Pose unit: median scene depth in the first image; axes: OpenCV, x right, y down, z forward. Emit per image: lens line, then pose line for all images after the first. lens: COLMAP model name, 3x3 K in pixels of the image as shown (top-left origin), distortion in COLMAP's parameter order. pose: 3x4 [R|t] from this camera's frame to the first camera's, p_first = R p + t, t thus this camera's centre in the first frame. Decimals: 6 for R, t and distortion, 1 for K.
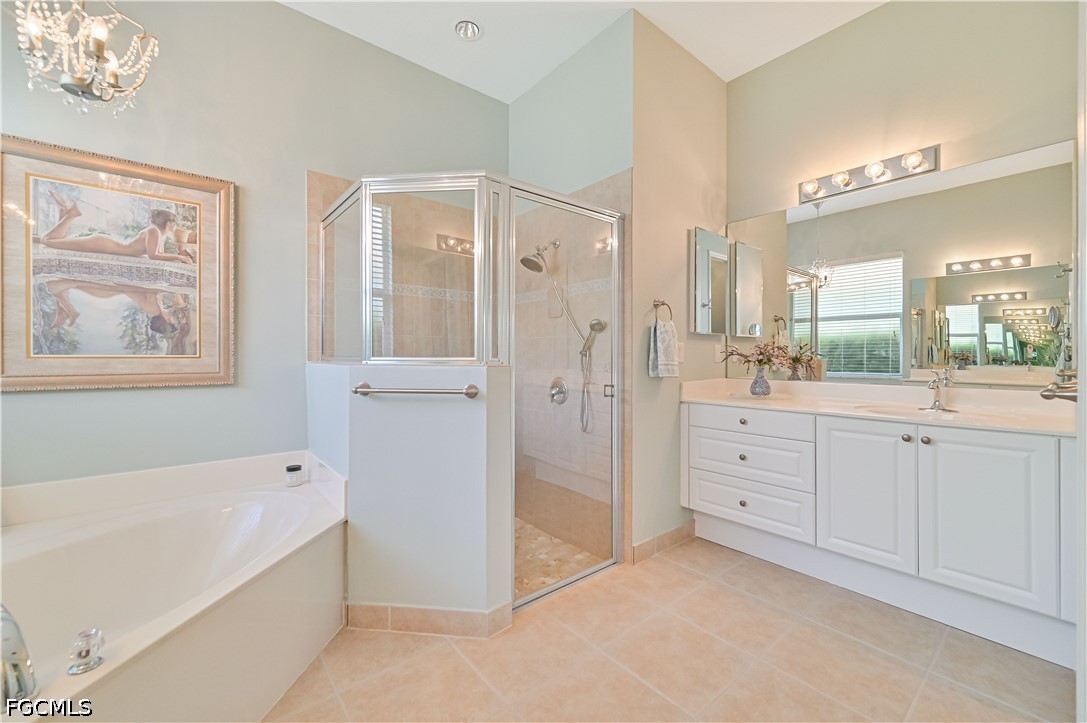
lens RADIAL K [[433.4, 0, 548.1], [0, 433.4, 354.8], [0, 0, 1]] dist [0.000535, 0.000296]
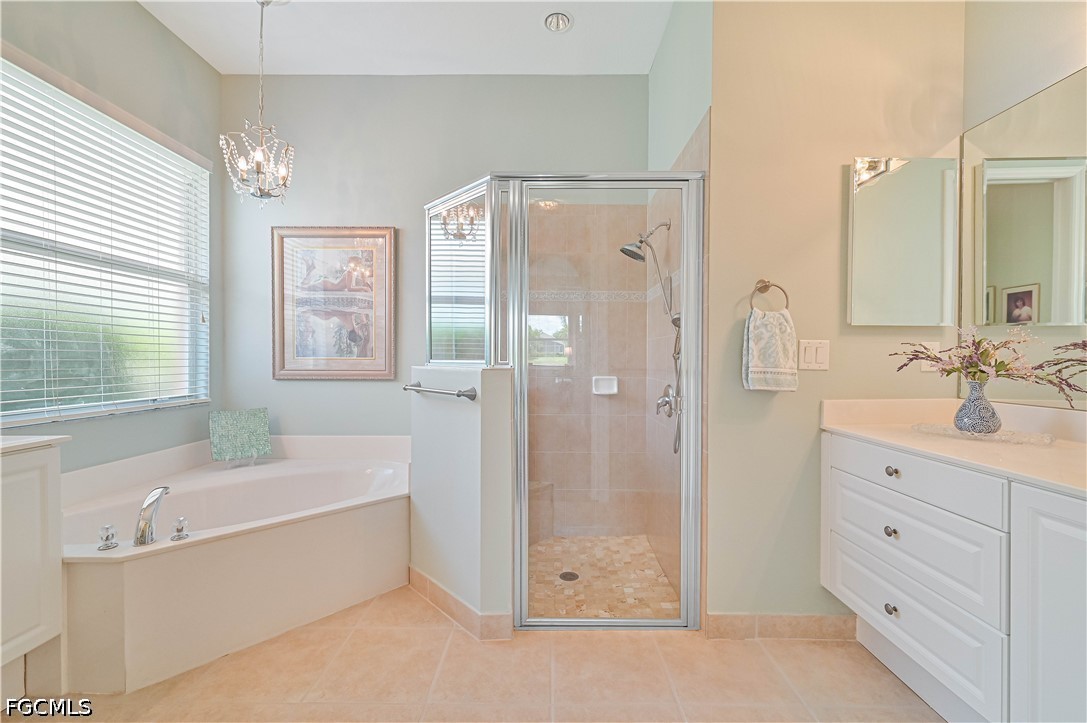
lens RADIAL K [[449.6, 0, 543.5], [0, 449.6, 361.5], [0, 0, 1]] dist [0.002611, -0.000288]
pose [[0.767963, 0.007816, -0.640446, 0.531971], [-0.002021, 0.999950, 0.009780, -0.002056], [0.640491, -0.006216, 0.767941, 0.249346]]
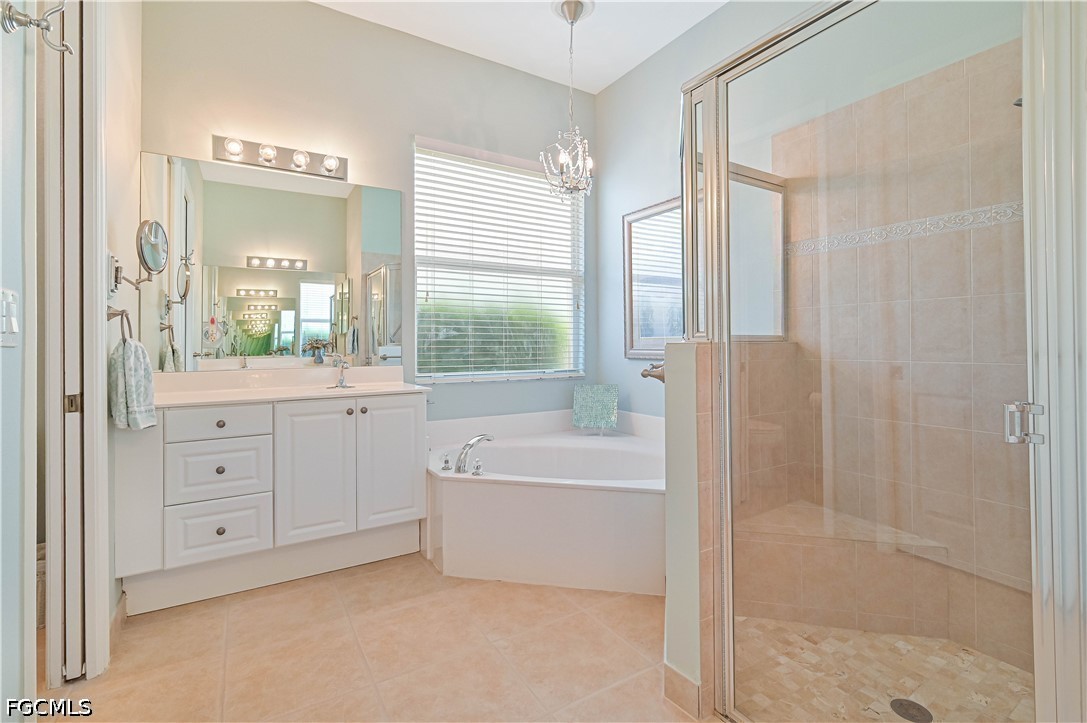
lens RADIAL K [[491.3, 0, 547.8], [0, 491.3, 337.1], [0, 0, 1]] dist [-0.001018, -0.000057]
pose [[-0.125872, -0.013948, -0.991948, 0.635757], [0.007308, 0.999861, -0.014986, 0.022587], [0.992020, -0.009135, -0.125753, 0.759840]]
